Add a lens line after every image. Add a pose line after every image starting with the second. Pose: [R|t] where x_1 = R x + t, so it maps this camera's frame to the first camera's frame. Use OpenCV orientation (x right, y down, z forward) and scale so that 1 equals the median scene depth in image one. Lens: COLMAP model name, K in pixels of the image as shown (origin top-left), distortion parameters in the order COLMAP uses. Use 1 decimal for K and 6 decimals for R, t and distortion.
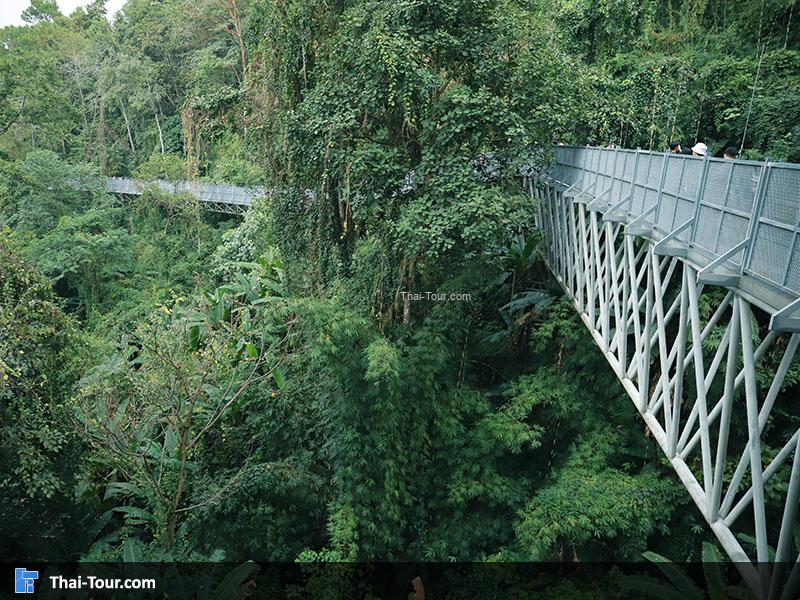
lens RADIAL K [[578.1, 0, 400.0], [0, 578.1, 300.0], [0, 0, 1]] dist [-0.103761, 0.077612]
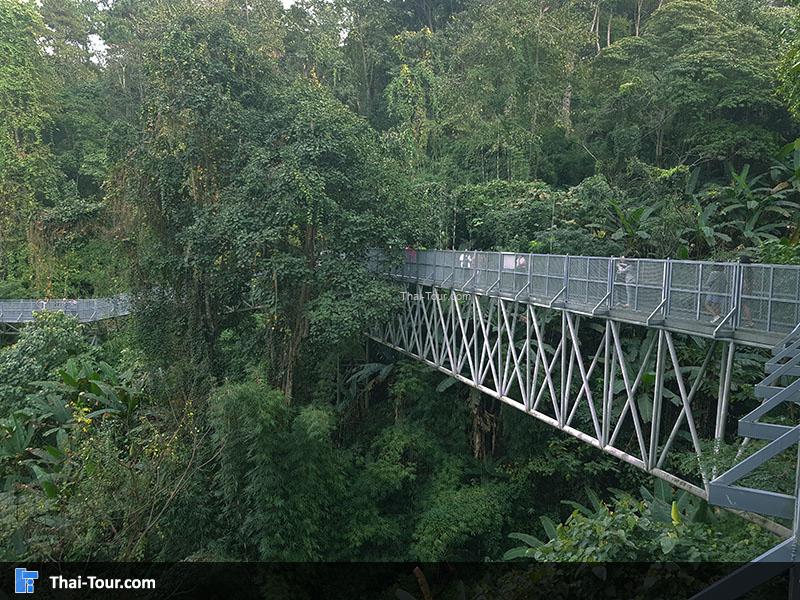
lens RADIAL K [[579.7, 0, 400.0], [0, 579.7, 300.0], [0, 0, 1]] dist [-0.002516, -0.002896]
pose [[0.865568, -0.070541, 0.495798, -0.390582], [0.154021, 0.979541, -0.129523, 0.027540], [-0.476518, 0.188474, 0.858725, -0.163913]]
